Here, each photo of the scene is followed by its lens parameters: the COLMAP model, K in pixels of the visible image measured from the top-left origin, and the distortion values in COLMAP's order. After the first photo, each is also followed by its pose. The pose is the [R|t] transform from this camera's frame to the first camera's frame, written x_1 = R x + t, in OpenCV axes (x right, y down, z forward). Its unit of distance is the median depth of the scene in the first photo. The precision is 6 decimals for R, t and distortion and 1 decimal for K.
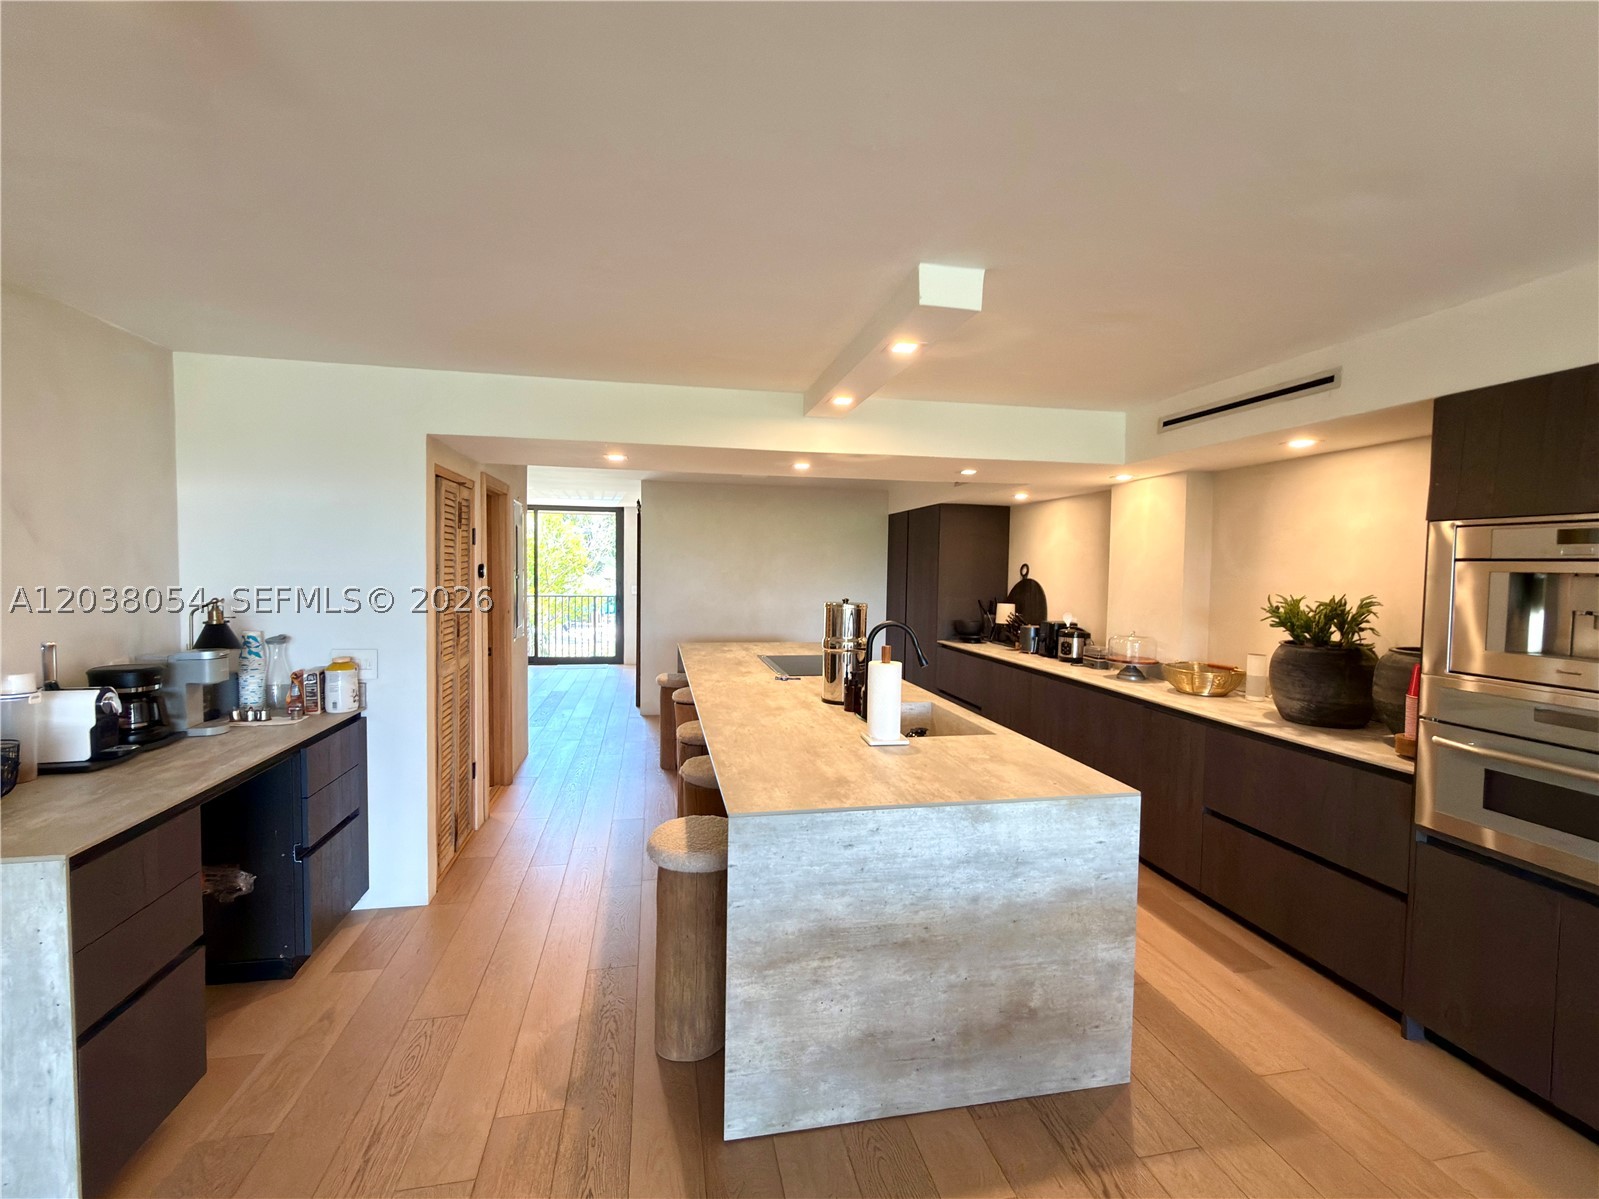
lens RADIAL K [[710.0, 0, 797.7], [0, 710.0, 598.1], [0, 0, 1]] dist [-0.000315, 0.000210]
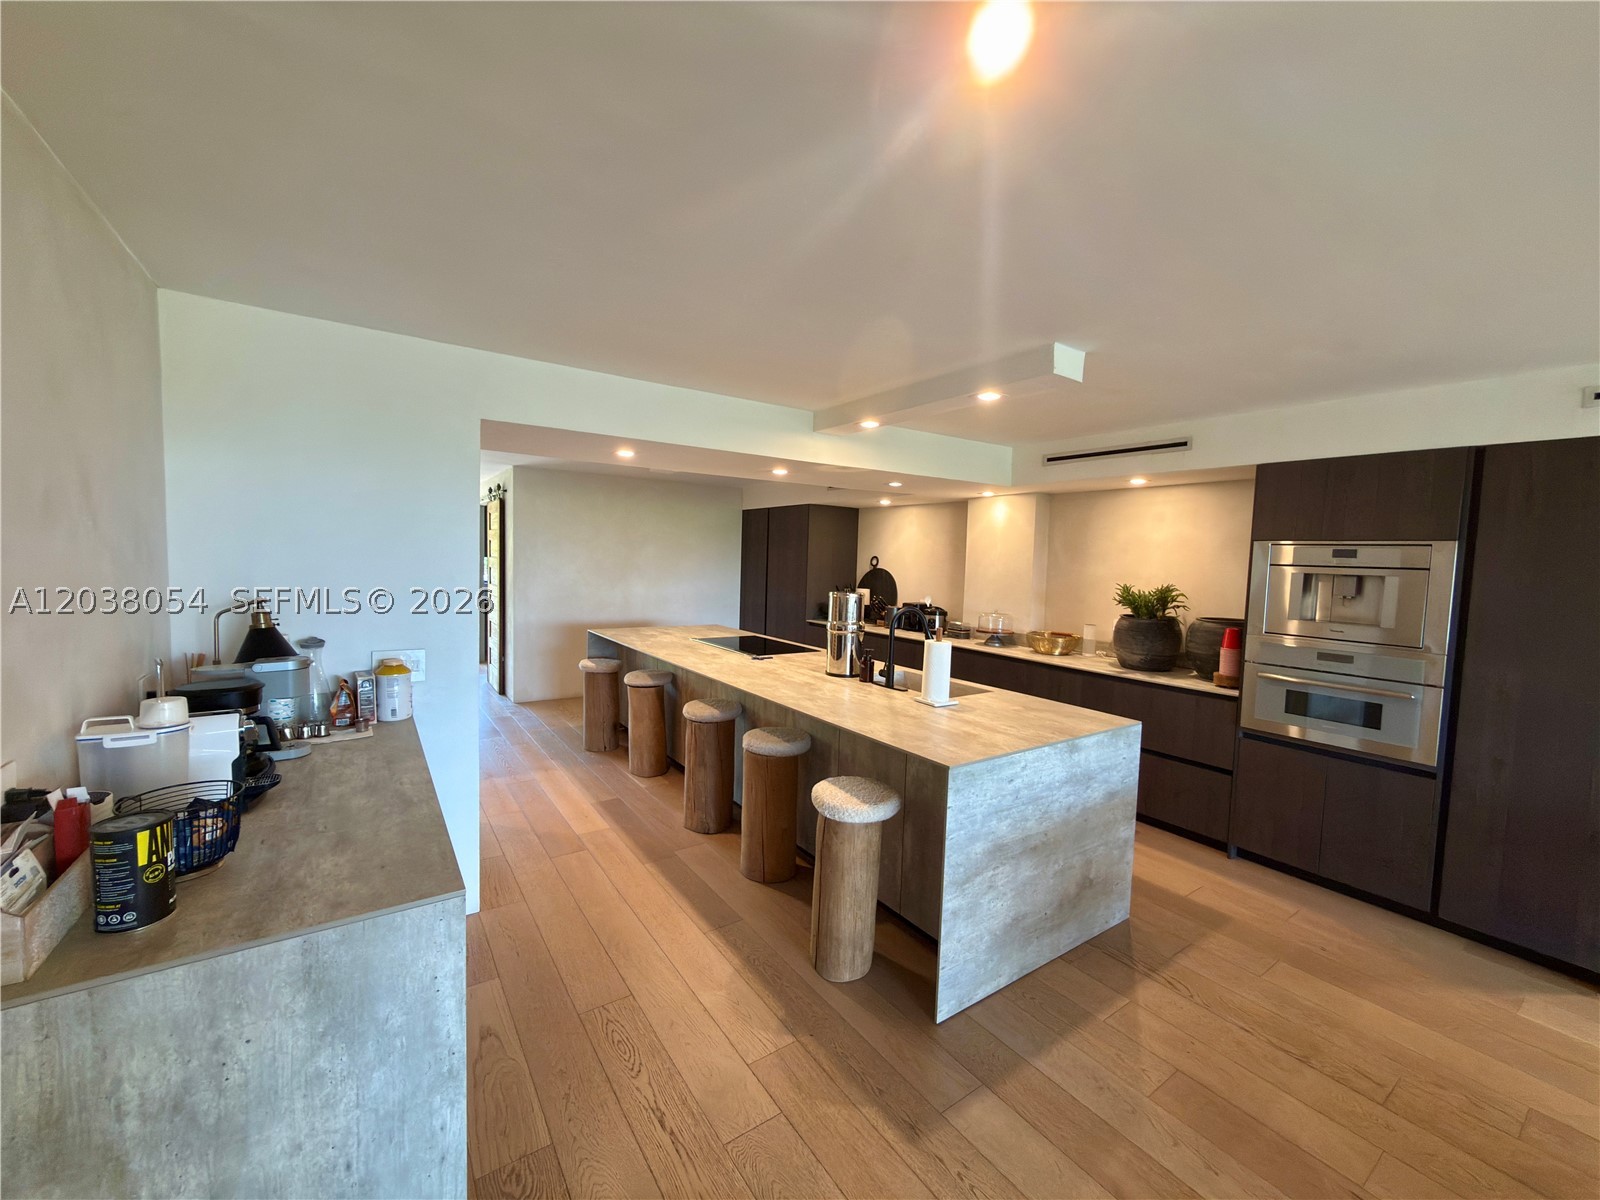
lens RADIAL K [[642.8, 0, 800.5], [0, 642.8, 599.4], [0, 0, 1]] dist [0.000574, 0.000277]
pose [[0.918760, -0.015470, 0.394512, -0.614666], [0.003035, 0.999479, 0.032124, -0.023001], [-0.394804, -0.028317, 0.918329, 0.052747]]
